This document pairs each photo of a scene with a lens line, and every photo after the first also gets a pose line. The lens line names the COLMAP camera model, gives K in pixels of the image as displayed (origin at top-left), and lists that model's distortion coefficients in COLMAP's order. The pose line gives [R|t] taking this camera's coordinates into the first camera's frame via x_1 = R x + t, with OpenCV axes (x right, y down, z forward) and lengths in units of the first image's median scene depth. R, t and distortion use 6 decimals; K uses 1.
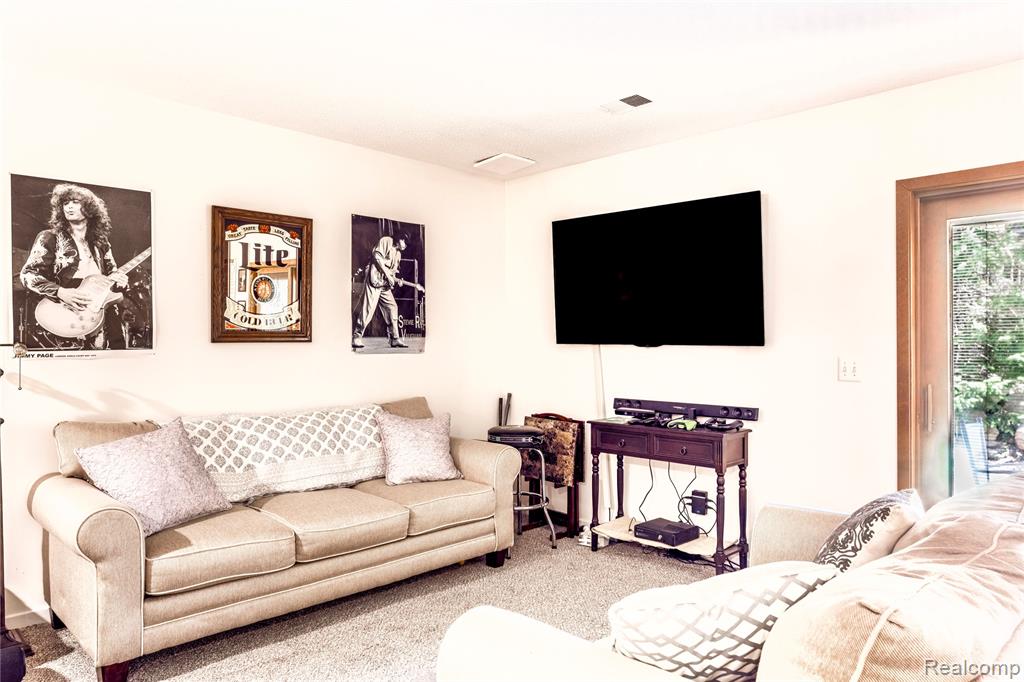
lens RADIAL K [[692.3, 0, 510.8], [0, 692.3, 335.8], [0, 0, 1]] dist [-0.002519, -0.001526]
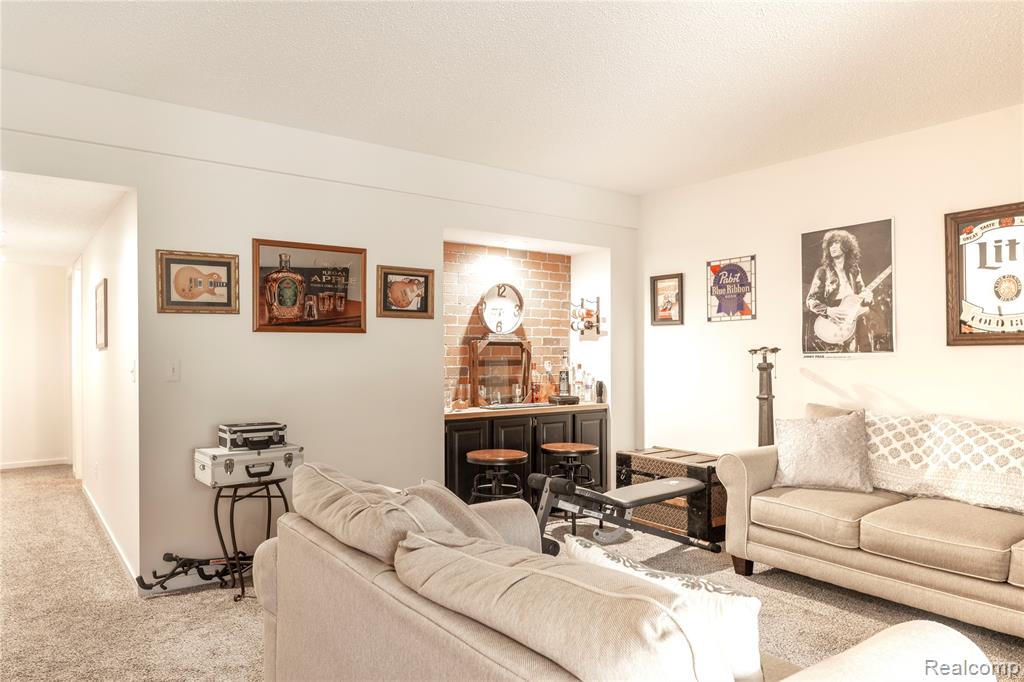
lens RADIAL K [[692.3, 0, 511.0], [0, 692.3, 347.4], [0, 0, 1]] dist [-0.002519, -0.001526]
pose [[-0.180923, -0.003160, -0.983492, 0.788417], [0.020550, 0.999764, -0.006993, 0.006447], [0.983283, -0.021476, -0.180816, 0.603016]]
